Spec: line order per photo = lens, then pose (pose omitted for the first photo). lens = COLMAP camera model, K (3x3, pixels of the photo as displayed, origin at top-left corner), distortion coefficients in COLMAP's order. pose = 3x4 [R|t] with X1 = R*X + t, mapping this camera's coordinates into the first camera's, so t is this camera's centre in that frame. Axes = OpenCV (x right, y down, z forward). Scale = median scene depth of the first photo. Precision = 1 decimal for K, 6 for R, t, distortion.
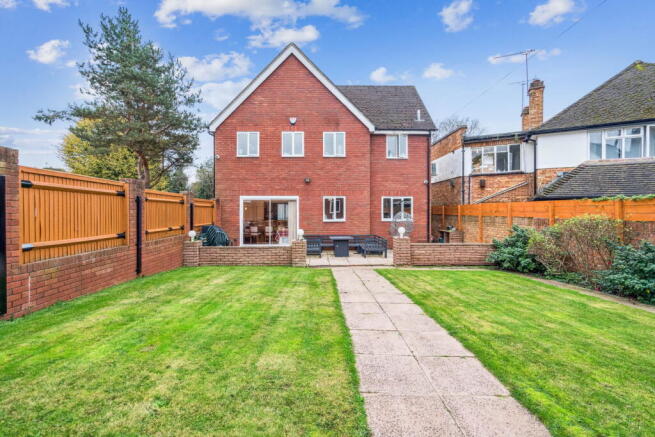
lens RADIAL K [[309.9, 0, 334.5], [0, 309.9, 206.1], [0, 0, 1]] dist [-0.001821, 0.001252]
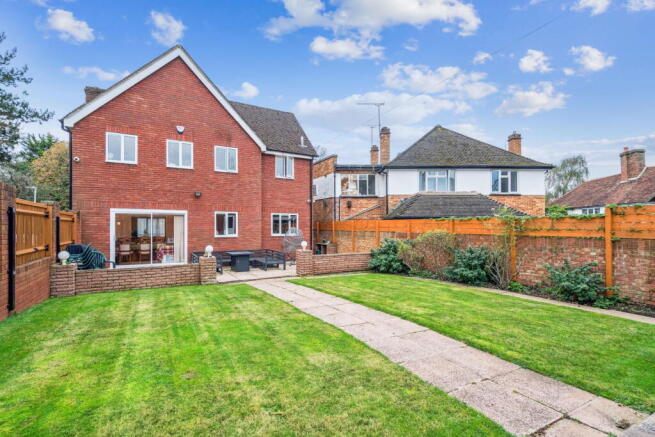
lens RADIAL K [[301.0, 0, 328.9], [0, 301.0, 217.1], [0, 0, 1]] dist [-0.001447, 0.000634]
pose [[0.877088, 0.016619, 0.480042, -0.179746], [-0.010409, 0.999824, -0.015596, -0.002754], [-0.480217, 0.008683, 0.877107, -0.002482]]
